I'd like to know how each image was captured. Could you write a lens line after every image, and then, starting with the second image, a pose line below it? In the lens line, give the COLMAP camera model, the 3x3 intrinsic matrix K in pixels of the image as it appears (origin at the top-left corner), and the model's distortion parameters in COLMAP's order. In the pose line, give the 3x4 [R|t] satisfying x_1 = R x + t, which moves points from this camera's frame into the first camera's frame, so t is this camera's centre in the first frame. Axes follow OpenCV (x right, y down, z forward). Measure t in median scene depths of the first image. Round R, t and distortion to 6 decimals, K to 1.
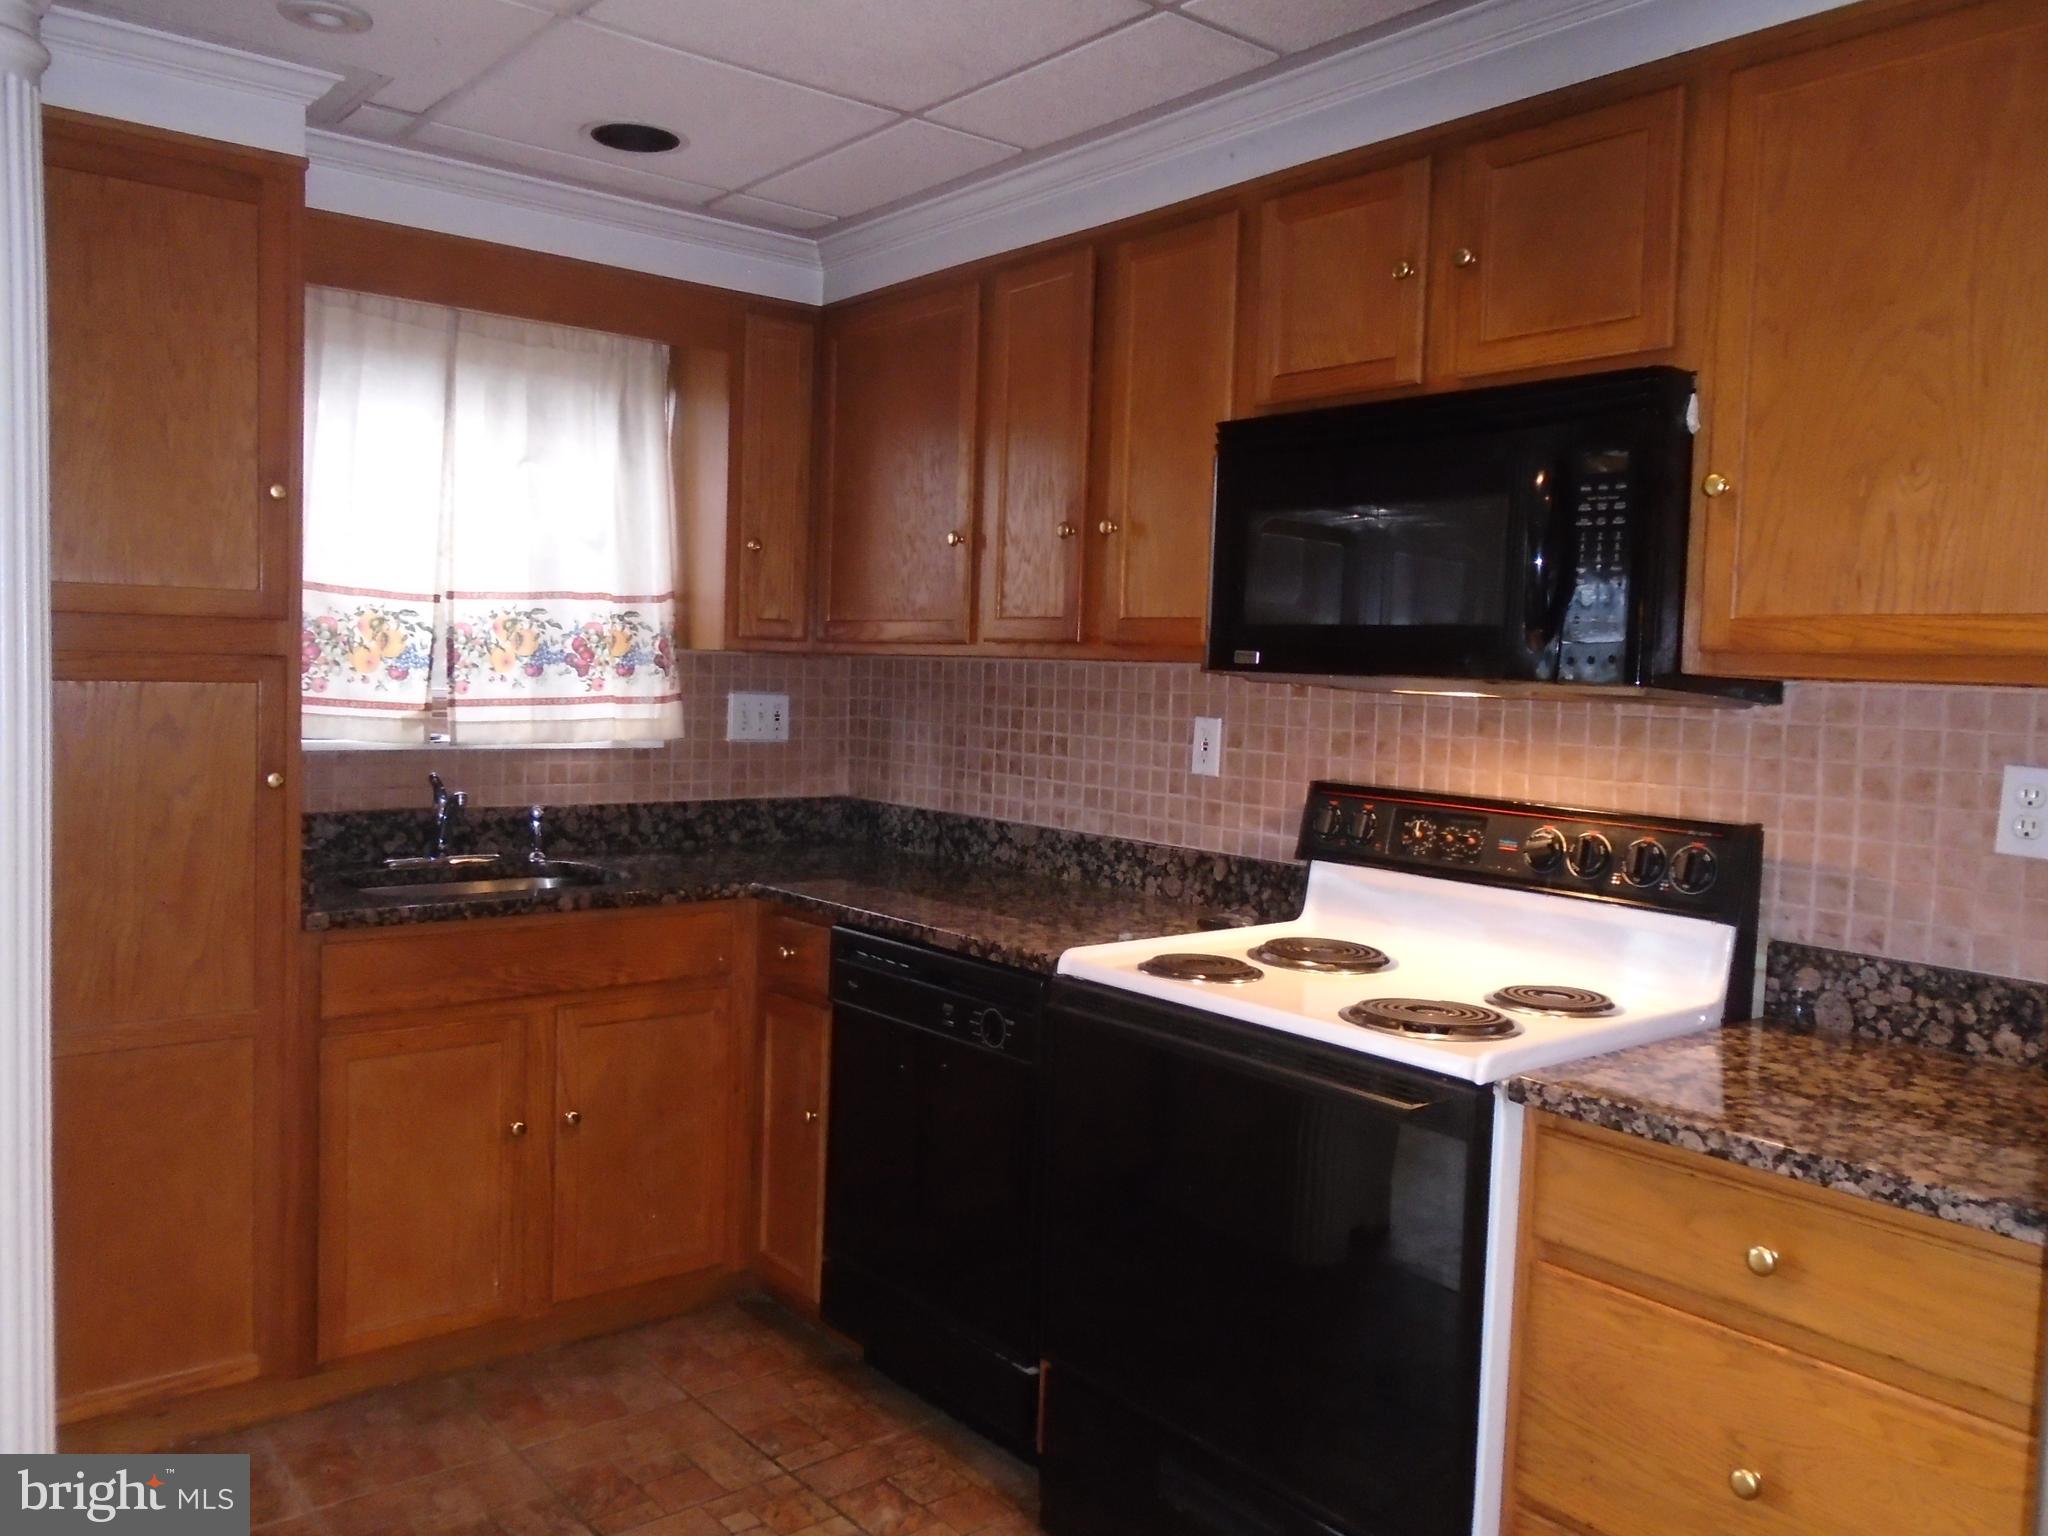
lens RADIAL K [[1580.6, 0, 1019.6], [0, 1580.6, 753.7], [0, 0, 1]] dist [-0.009042, 0.002661]
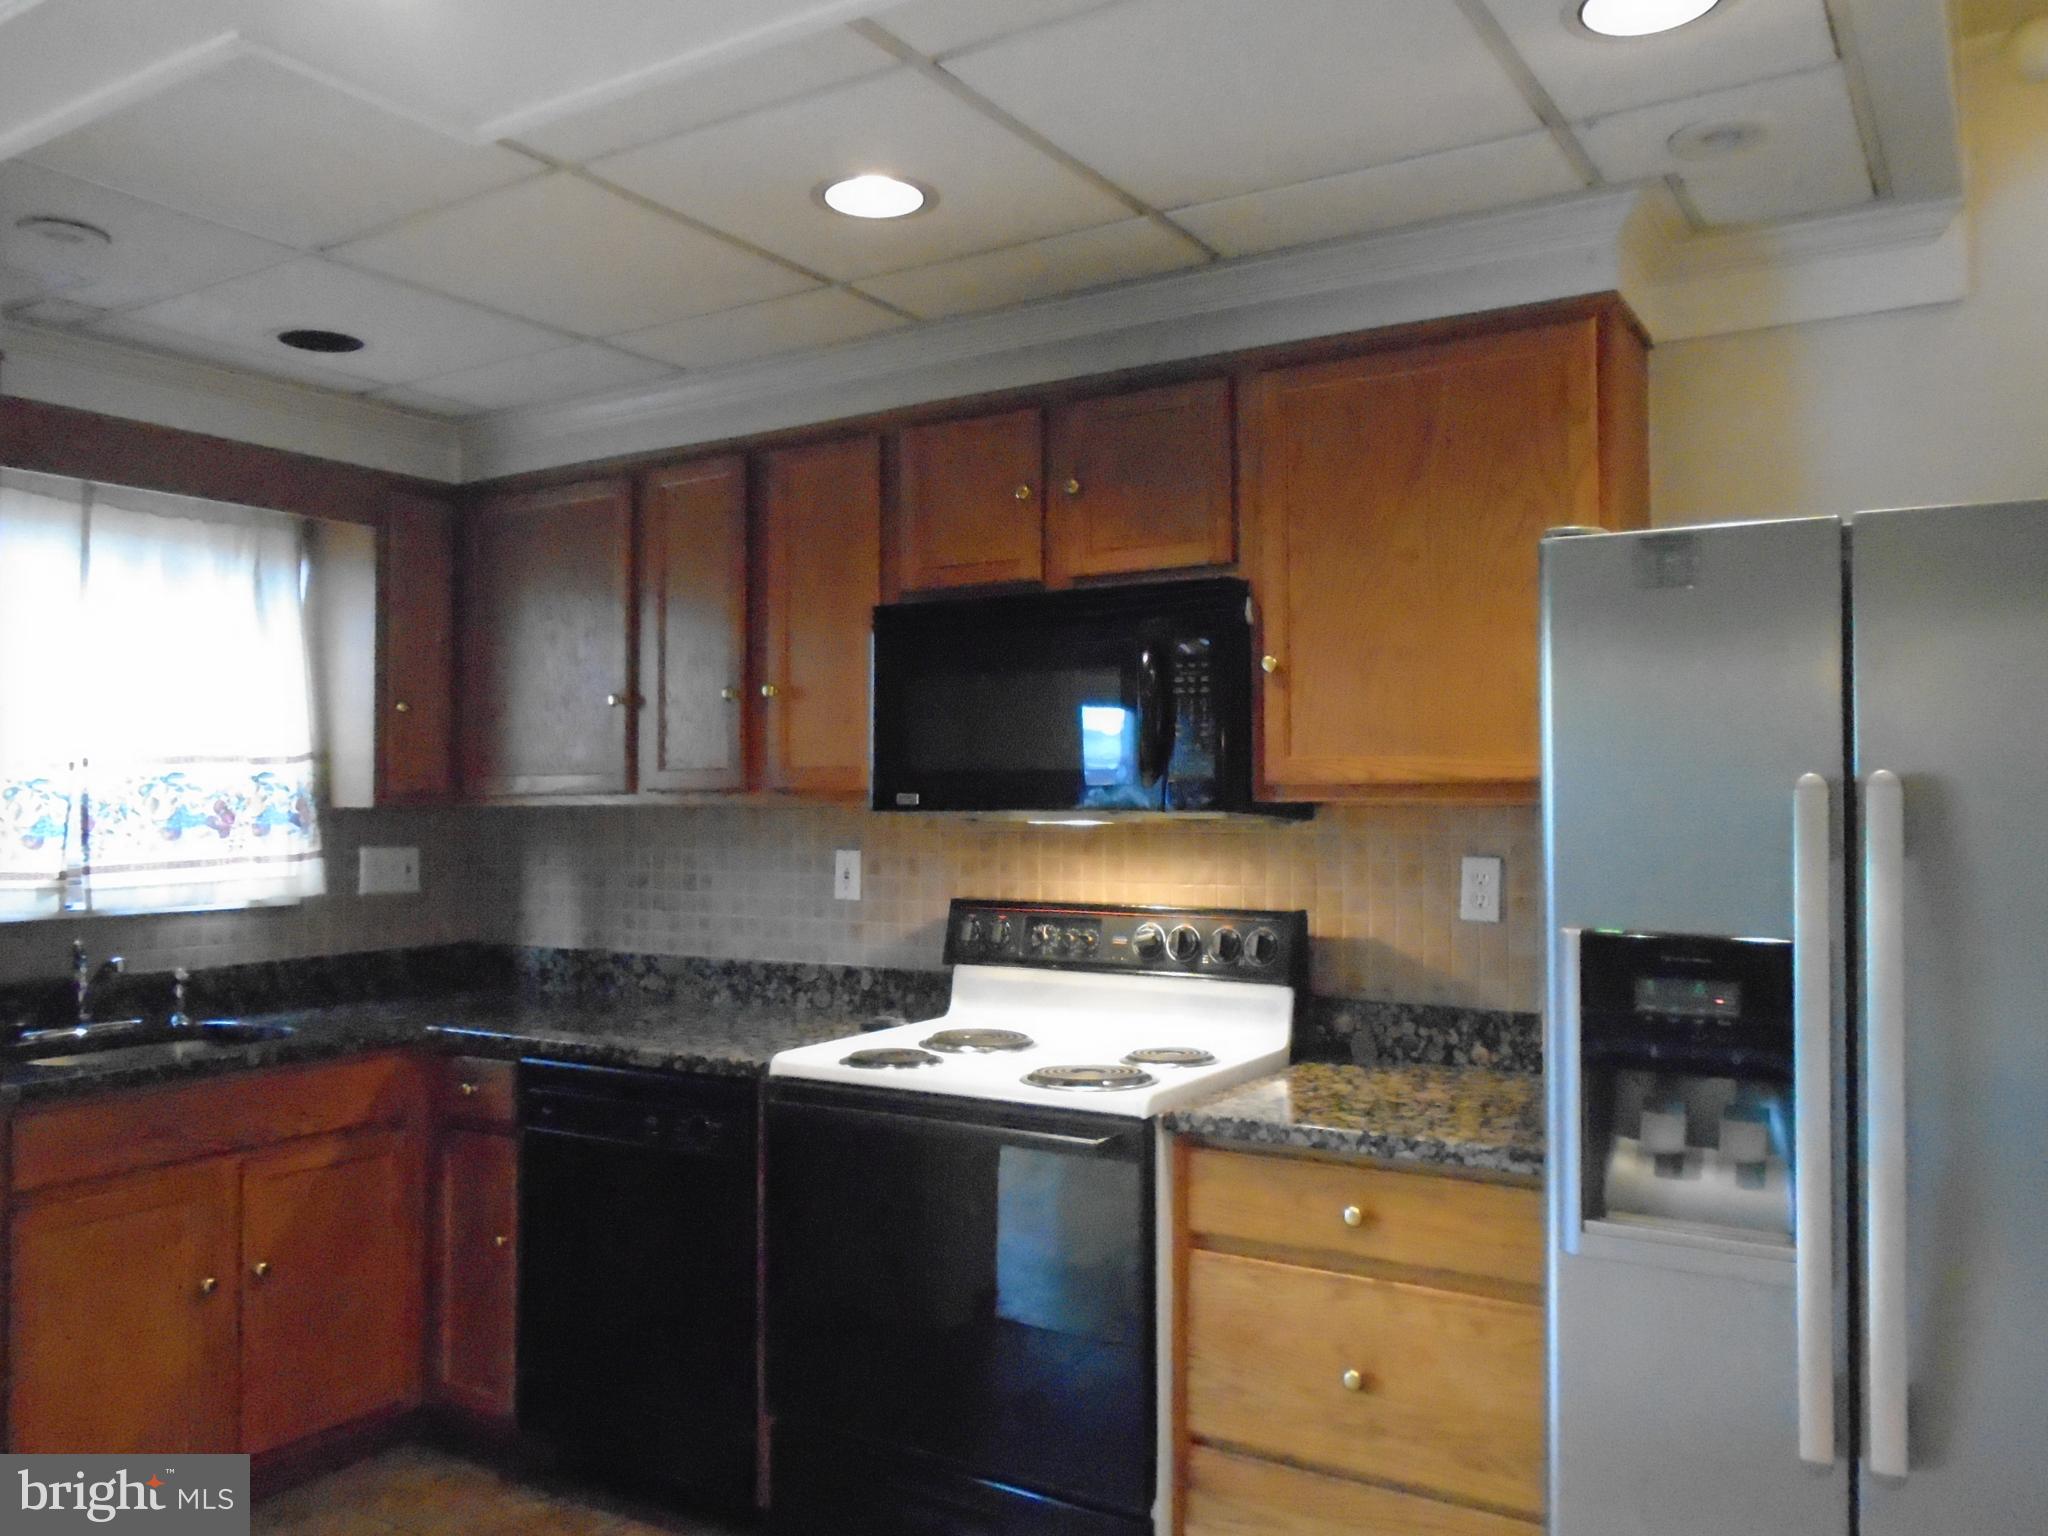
lens RADIAL K [[1580.6, 0, 1021.7], [0, 1580.6, 767.8], [0, 0, 1]] dist [-0.009042, 0.002661]
pose [[0.946411, -0.030075, 0.321561, -0.133738], [0.053141, 0.996585, -0.063195, -0.002971], [-0.318563, 0.076896, 0.944778, -0.143984]]
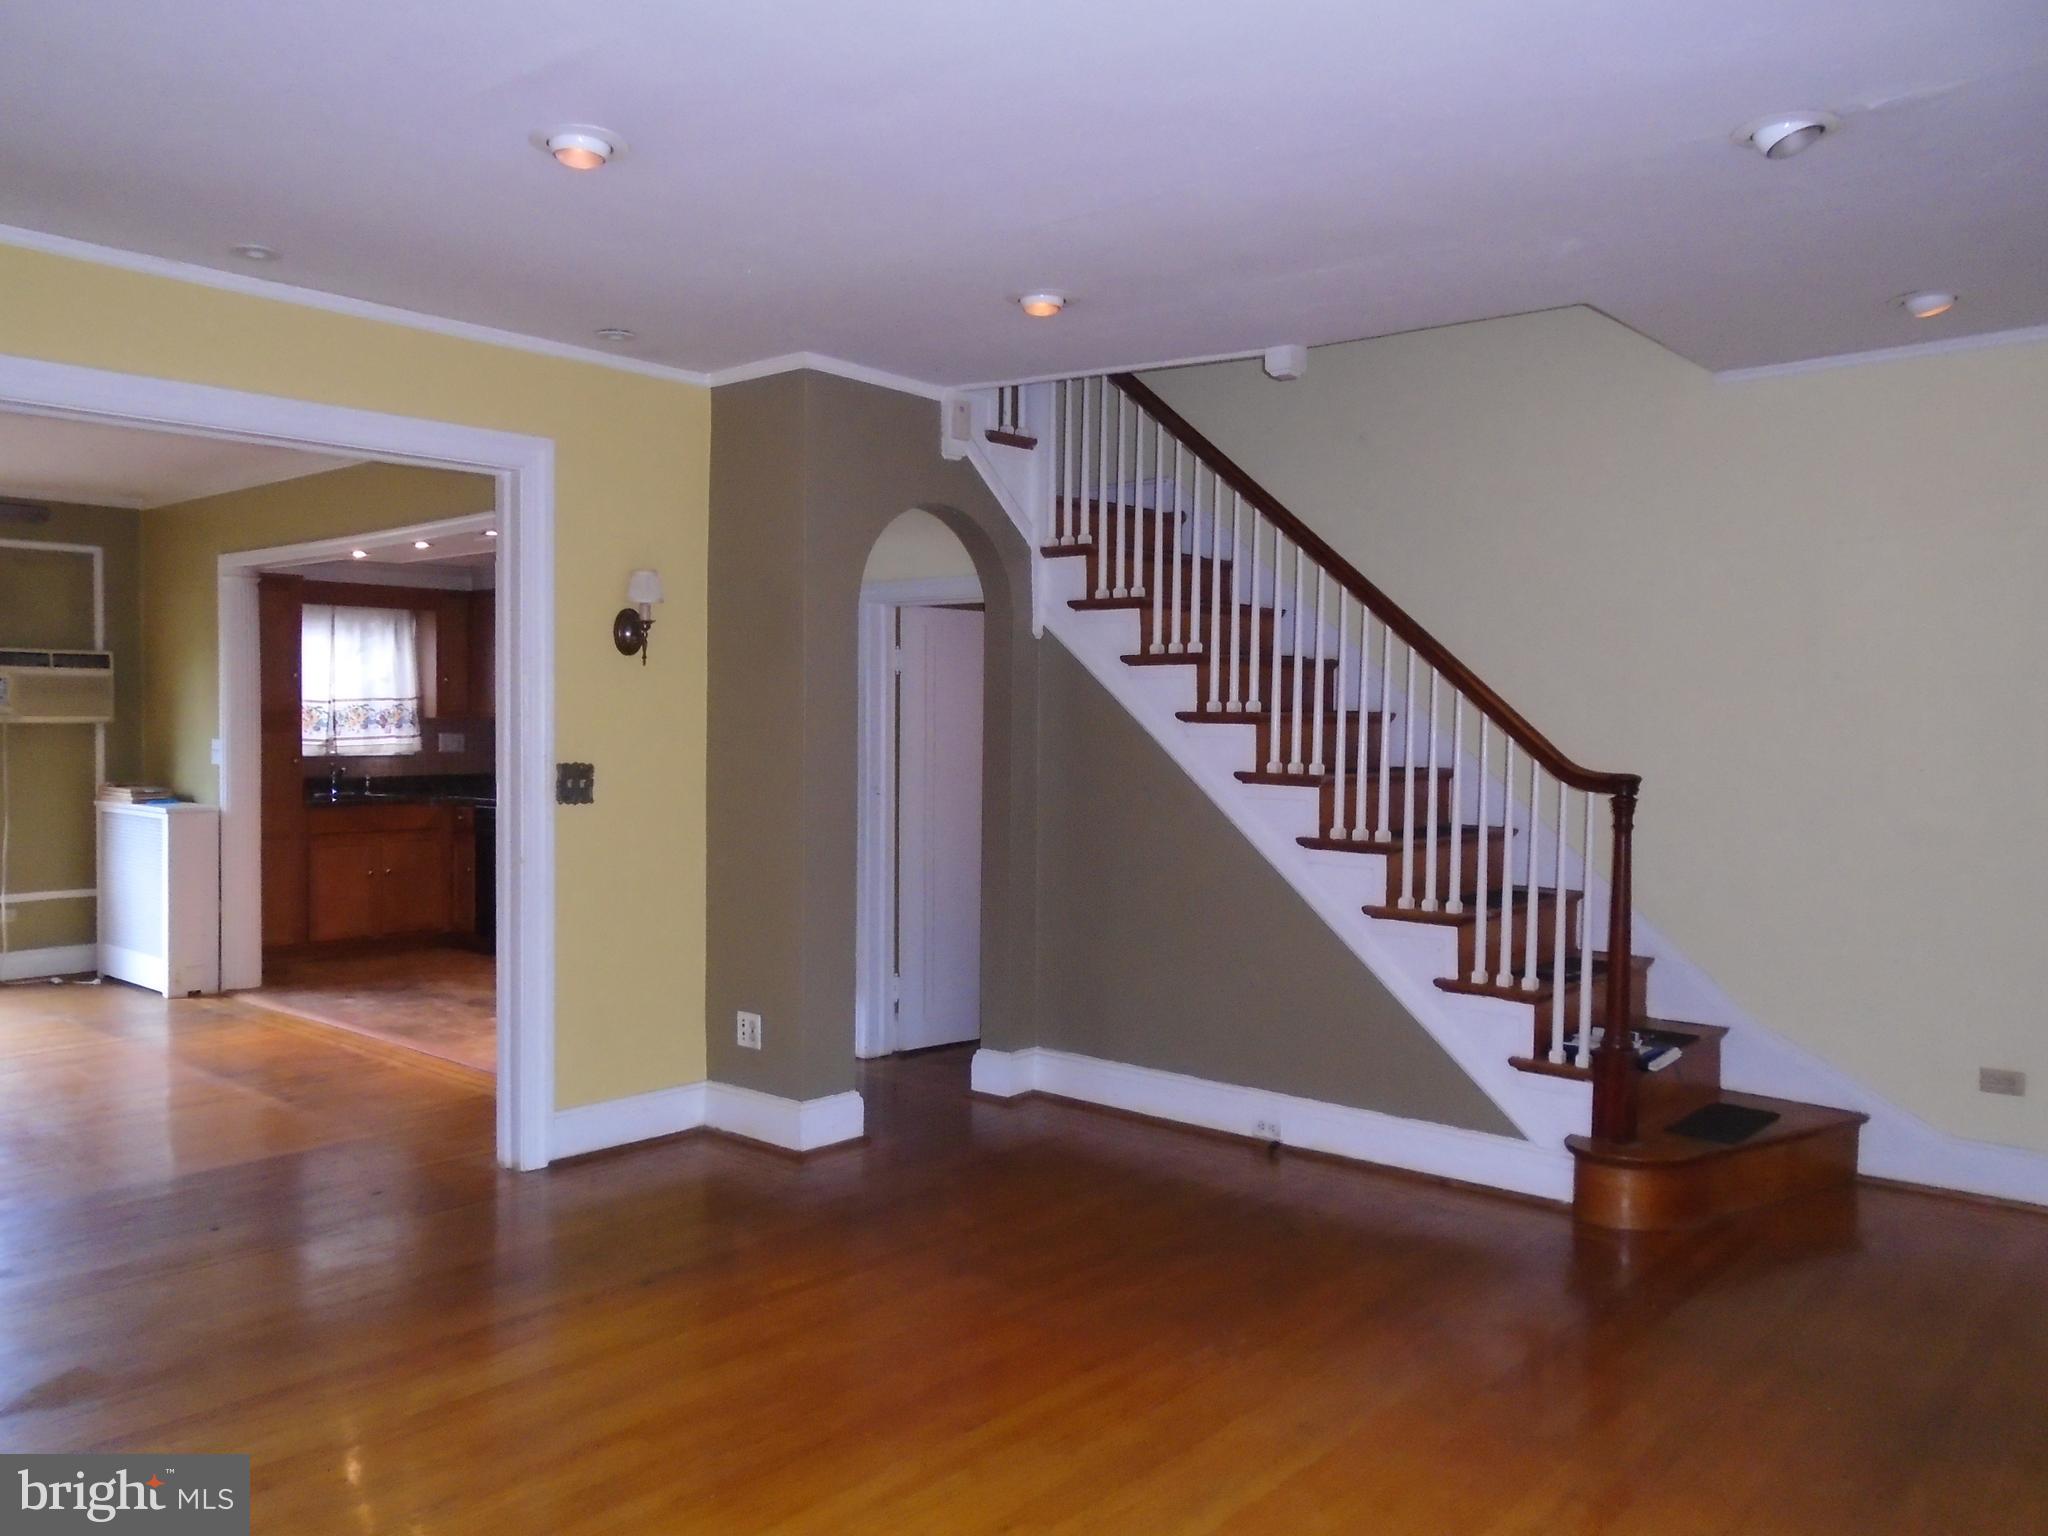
lens RADIAL K [[1580.6, 0, 1023.6], [0, 1580.6, 751.7], [0, 0, 1]] dist [-0.009042, 0.002661]
pose [[0.987091, -0.036674, 0.155907, 0.454723], [0.042630, 0.998477, -0.035031, 0.156220], [-0.154385, 0.041225, 0.987150, -2.172015]]
